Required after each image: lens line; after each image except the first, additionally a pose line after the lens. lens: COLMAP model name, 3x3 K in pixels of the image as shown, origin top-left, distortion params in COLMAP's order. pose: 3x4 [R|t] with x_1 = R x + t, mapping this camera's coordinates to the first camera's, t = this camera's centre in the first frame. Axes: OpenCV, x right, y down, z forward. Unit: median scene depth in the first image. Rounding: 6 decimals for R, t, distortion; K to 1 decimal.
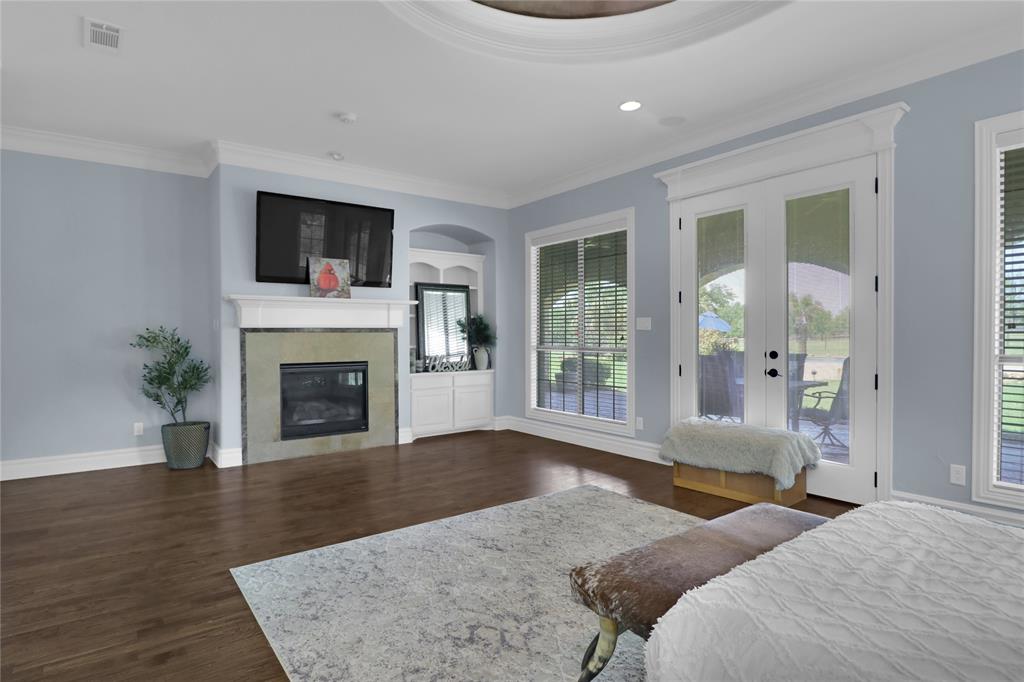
lens RADIAL K [[540.0, 0, 494.4], [0, 540.0, 336.0], [0, 0, 1]] dist [0.003954, -0.017539]
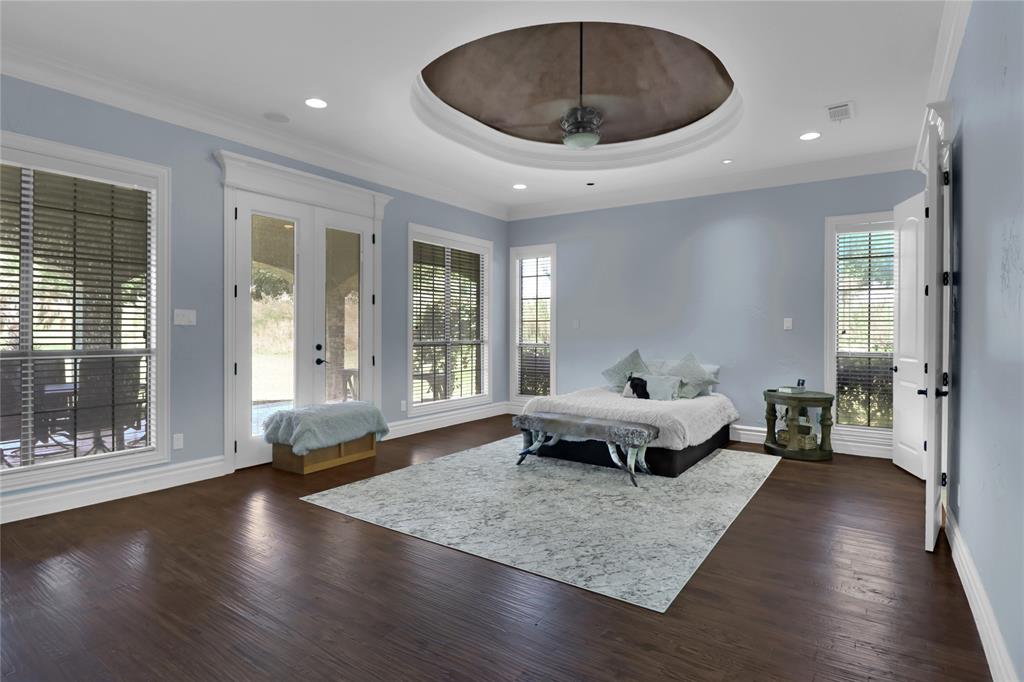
lens RADIAL K [[540.0, 0, 494.4], [0, 540.0, 336.0], [0, 0, 1]] dist [0.003954, -0.017539]
pose [[-0.315605, -0.008809, 0.948850, -0.896911], [0.001635, 0.999950, 0.009827, -0.003198], [-0.948889, 0.004653, -0.315575, 1.129434]]
